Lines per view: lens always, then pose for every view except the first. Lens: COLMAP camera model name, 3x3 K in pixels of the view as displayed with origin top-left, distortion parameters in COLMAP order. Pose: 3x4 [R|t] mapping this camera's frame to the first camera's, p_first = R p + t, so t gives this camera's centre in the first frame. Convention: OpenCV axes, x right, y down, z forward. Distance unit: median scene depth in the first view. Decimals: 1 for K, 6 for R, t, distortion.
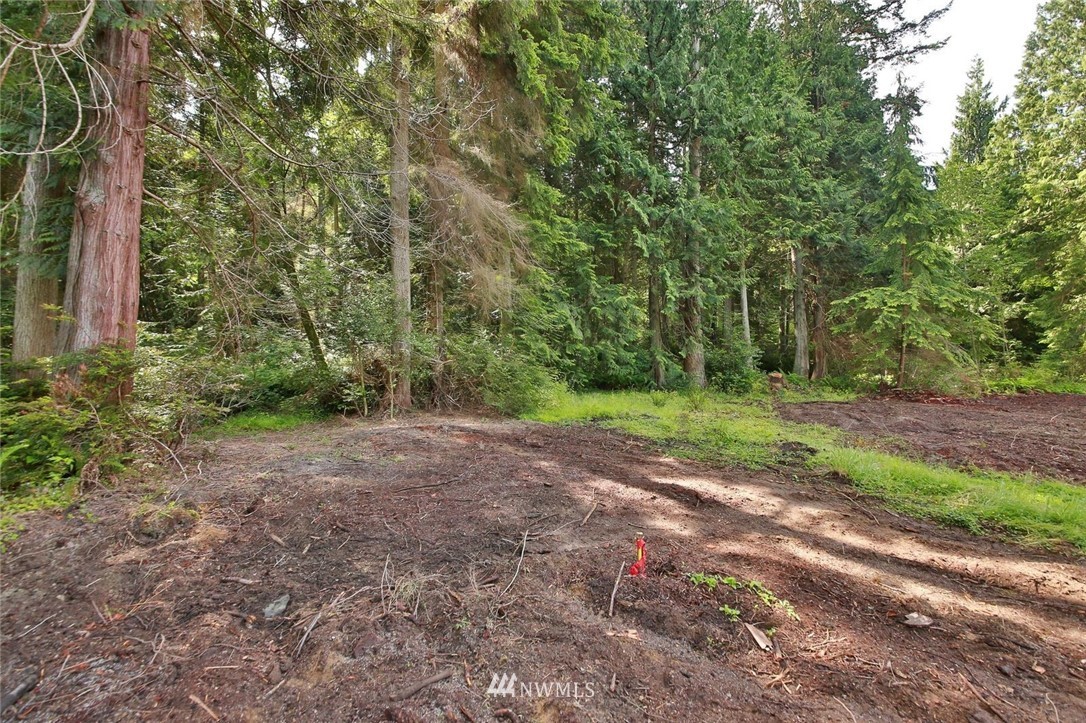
lens RADIAL K [[400.1, 0, 543.8], [0, 400.1, 365.1], [0, 0, 1]] dist [0.018046, -0.027826]
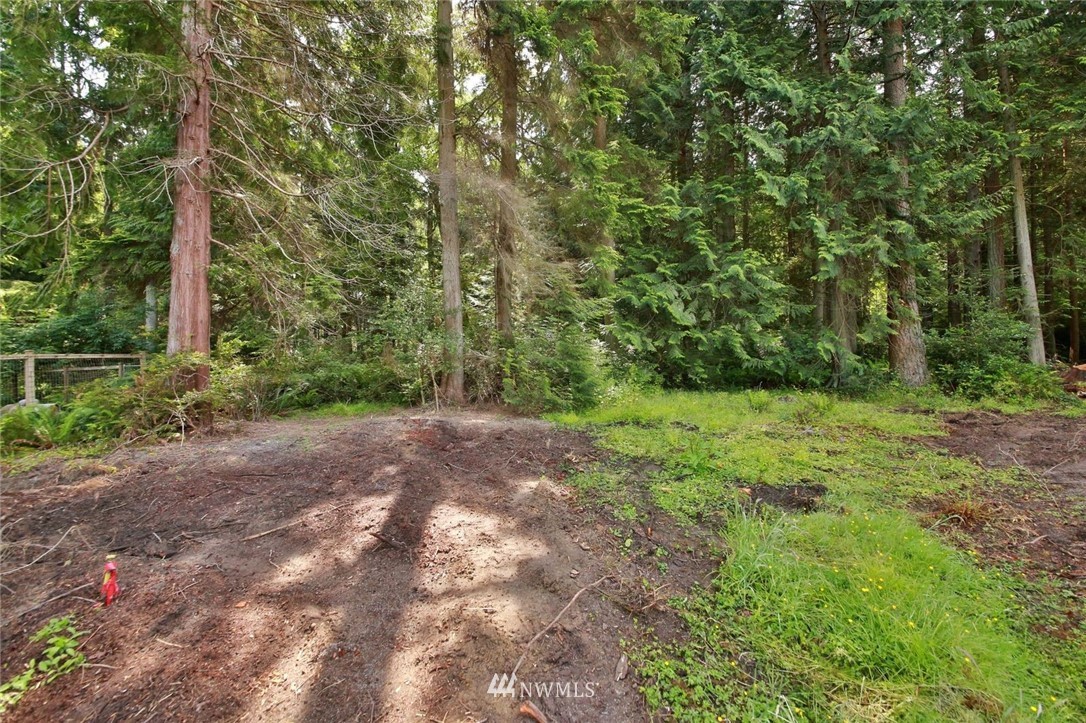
lens RADIAL K [[400.1, 0, 543.8], [0, 400.1, 365.1], [0, 0, 1]] dist [0.018046, -0.027826]
pose [[0.849085, -0.011882, -0.528122, 0.425156], [0.018597, 0.999800, 0.007405, 0.008261], [0.527928, -0.016109, 0.849136, 0.232887]]
